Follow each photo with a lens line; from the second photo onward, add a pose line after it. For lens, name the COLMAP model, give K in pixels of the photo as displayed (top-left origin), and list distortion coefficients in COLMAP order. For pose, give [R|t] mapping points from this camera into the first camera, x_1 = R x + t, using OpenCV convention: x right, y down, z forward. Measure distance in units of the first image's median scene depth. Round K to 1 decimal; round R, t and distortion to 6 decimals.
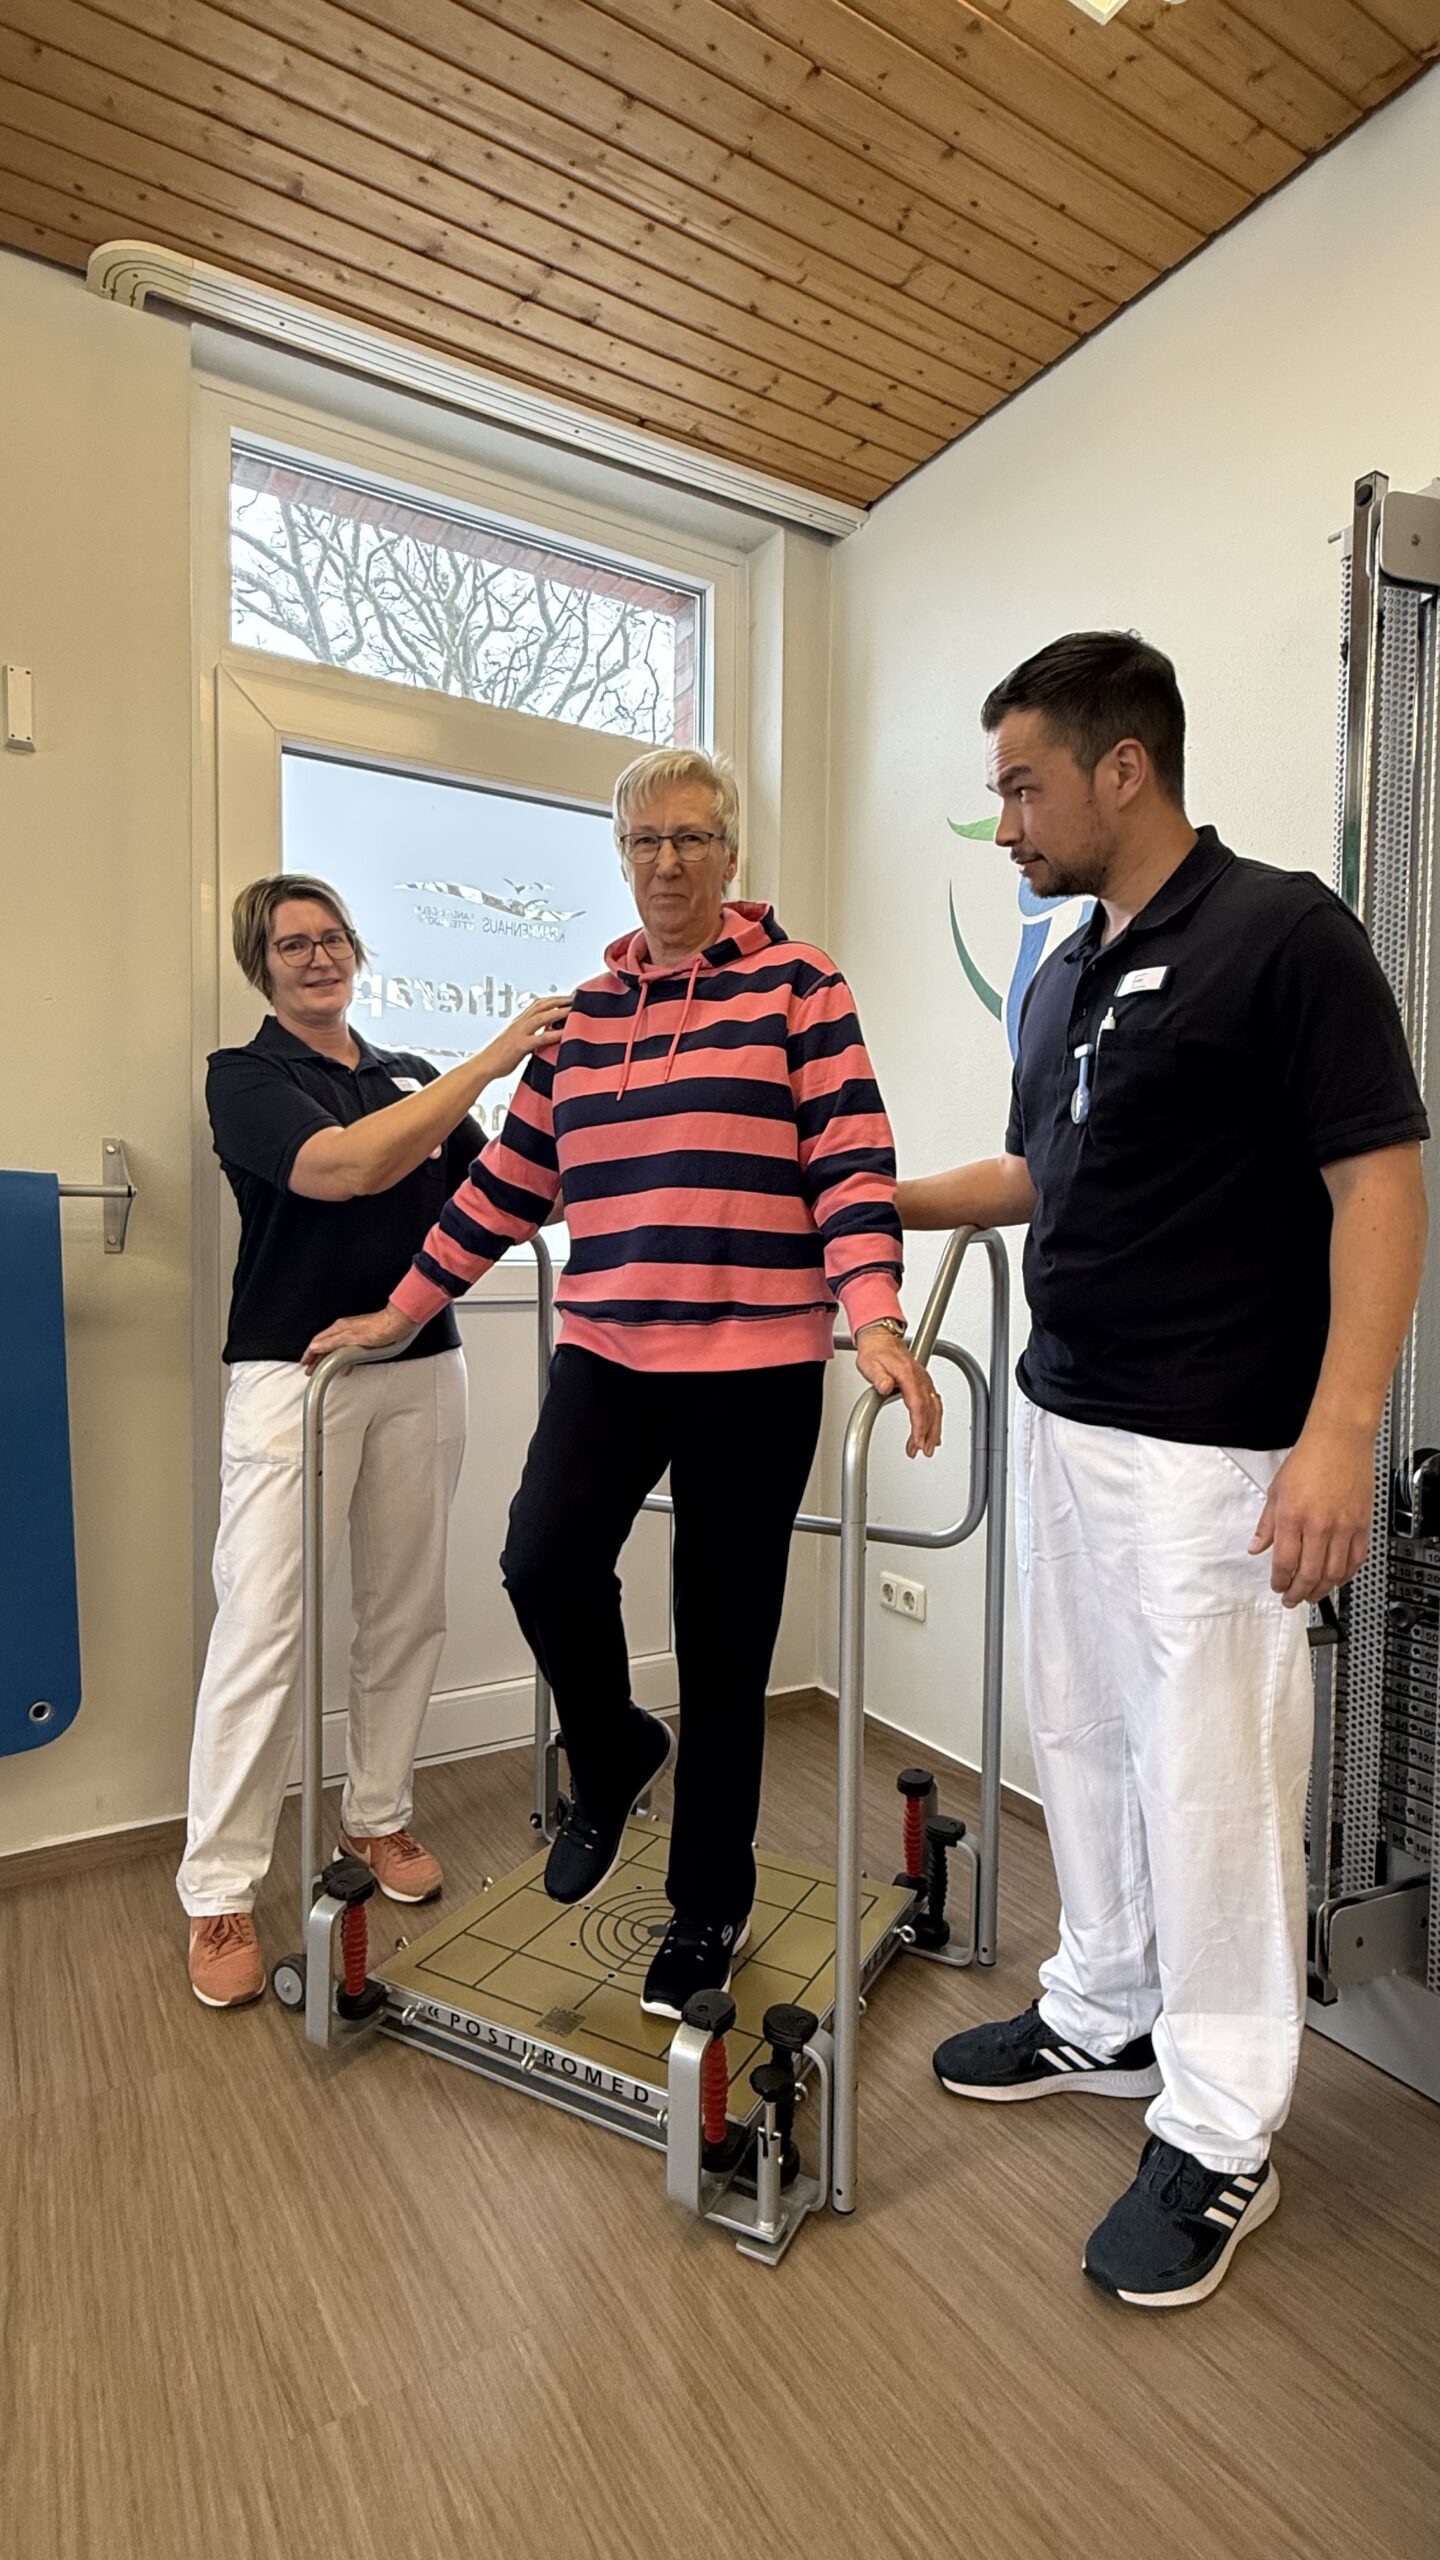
lens RADIAL K [[1254.8, 0, 720.0], [0, 1254.8, 1280.0], [0, 0, 1]] dist [0.000083, -0.000807]
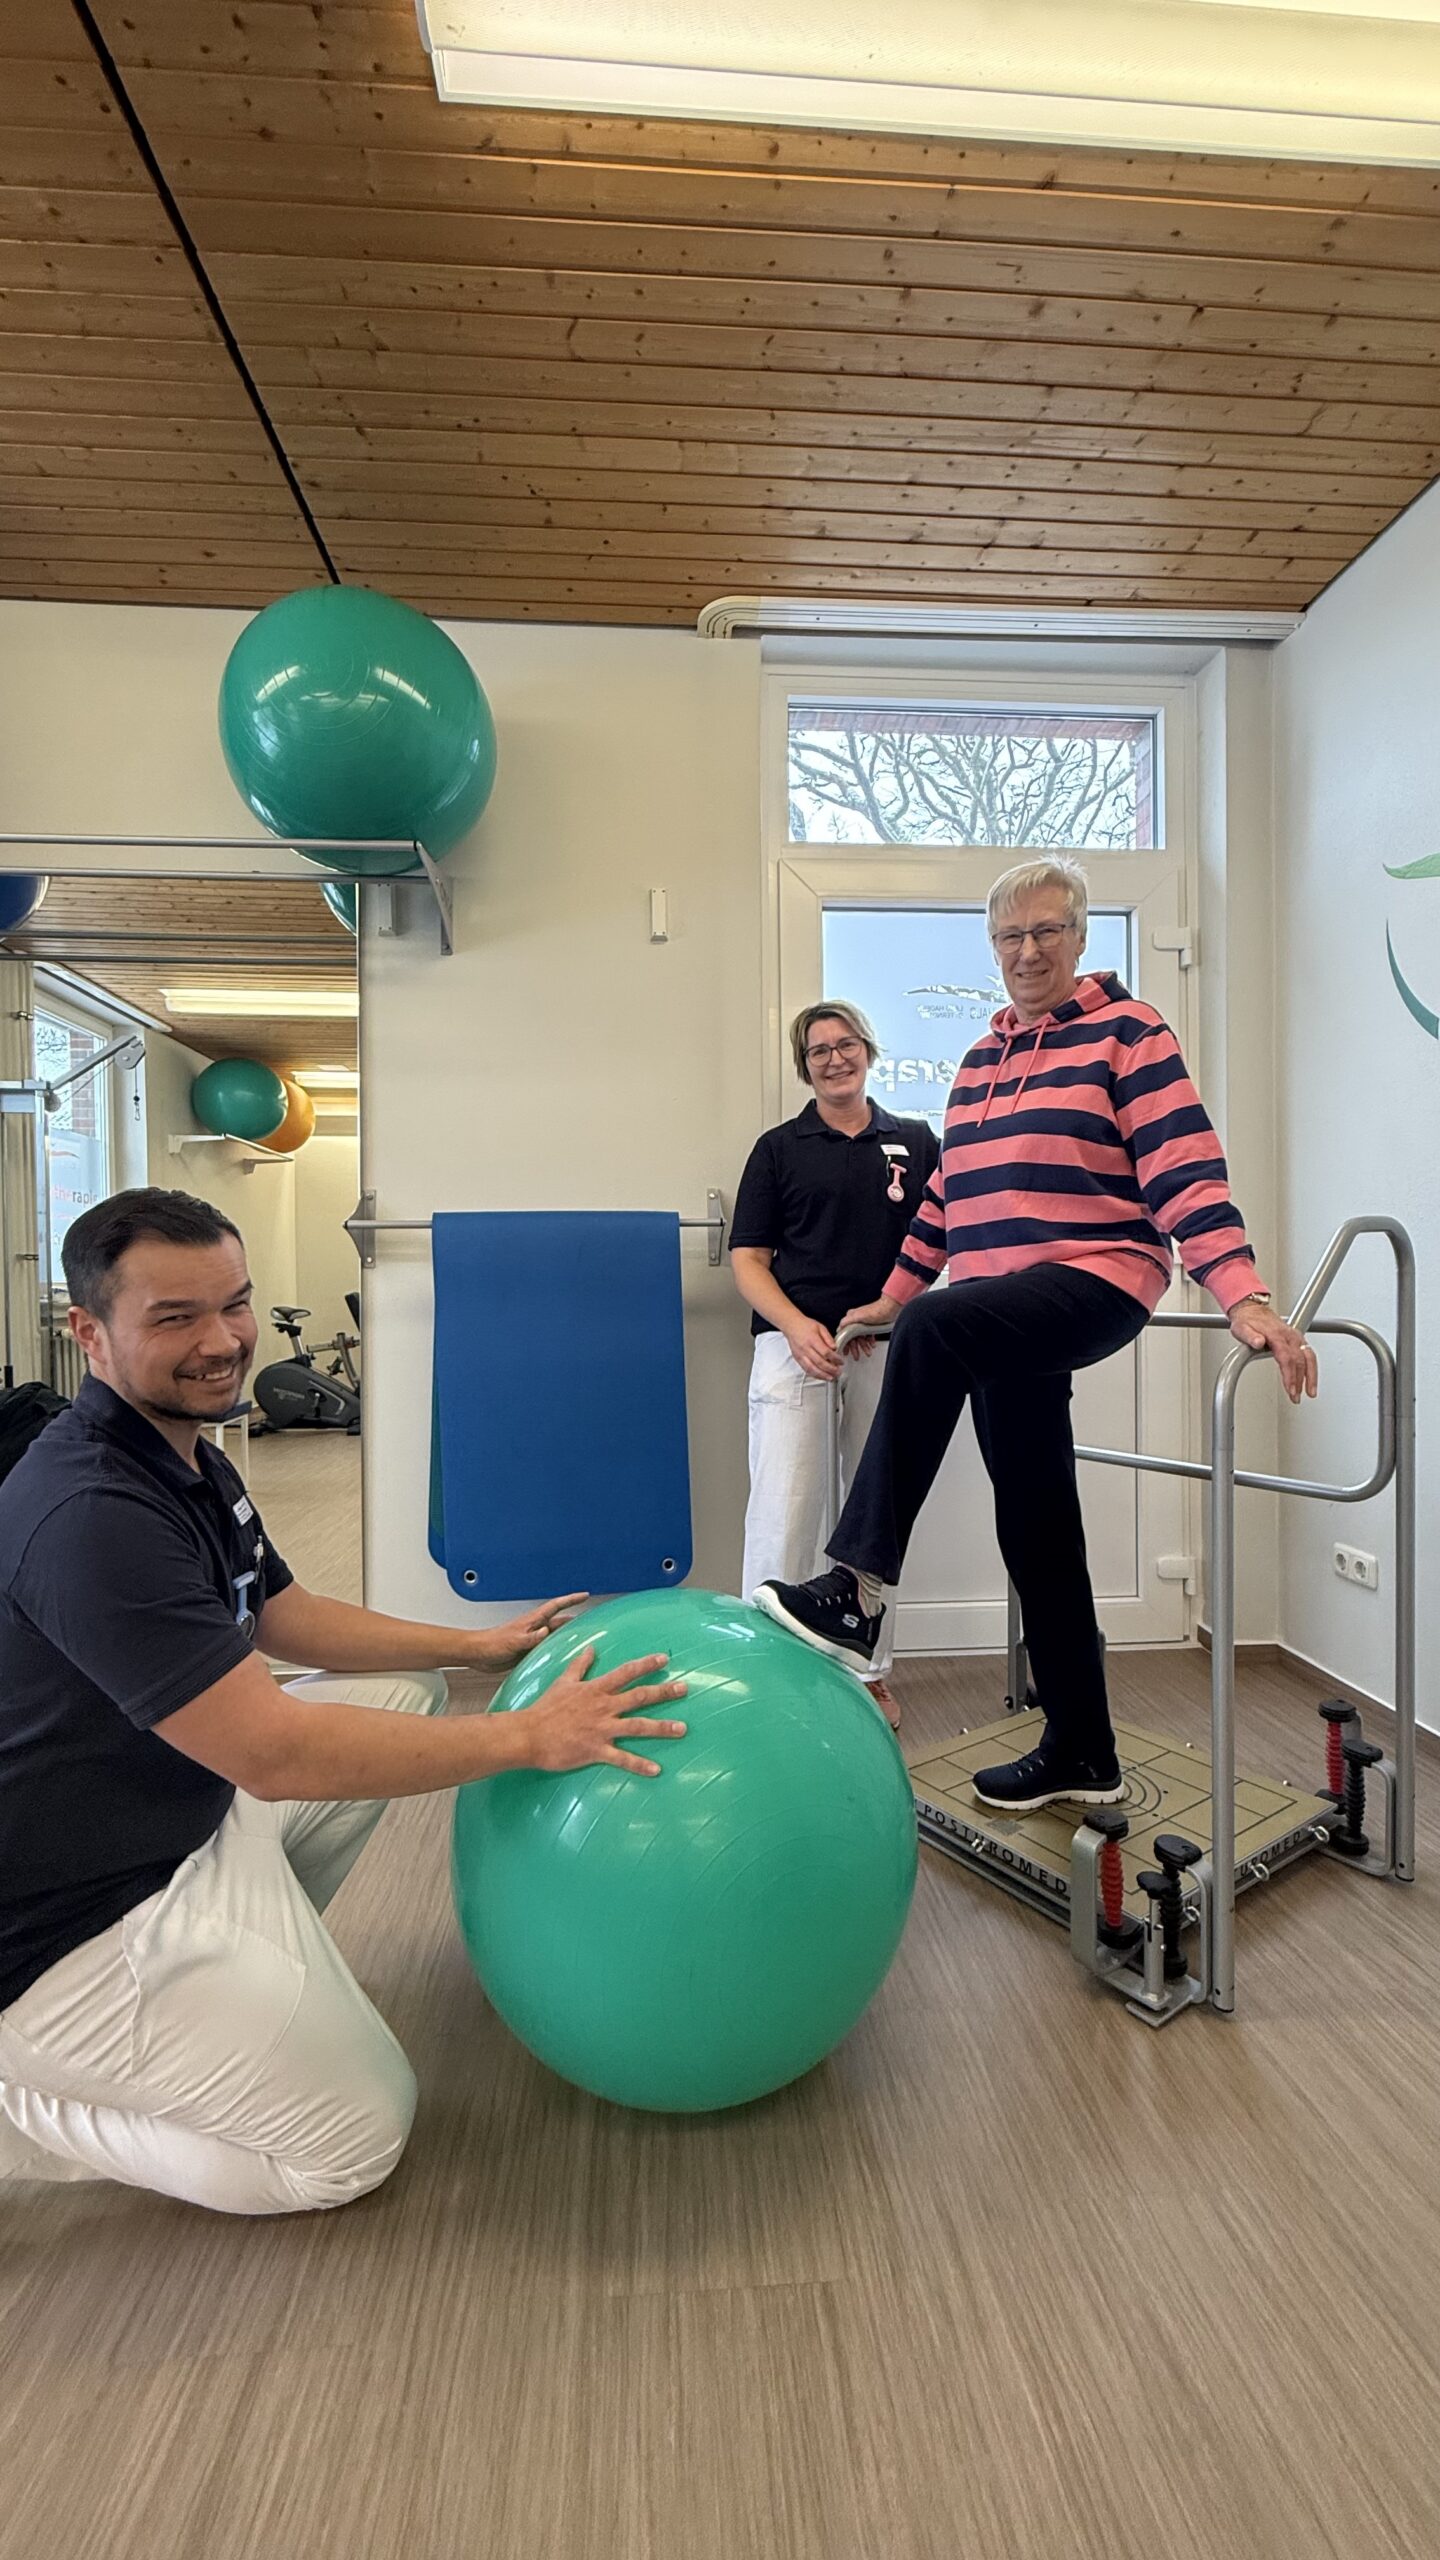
lens RADIAL K [[1059.4, 0, 720.0], [0, 1059.4, 1280.0], [0, 0, 1]] dist [-0.000332, 0.000322]
pose [[0.890489, -0.015332, -0.454747, 0.100304], [0.000970, 0.999494, -0.031799, 0.039270], [0.455005, 0.027876, 0.890053, -0.122789]]
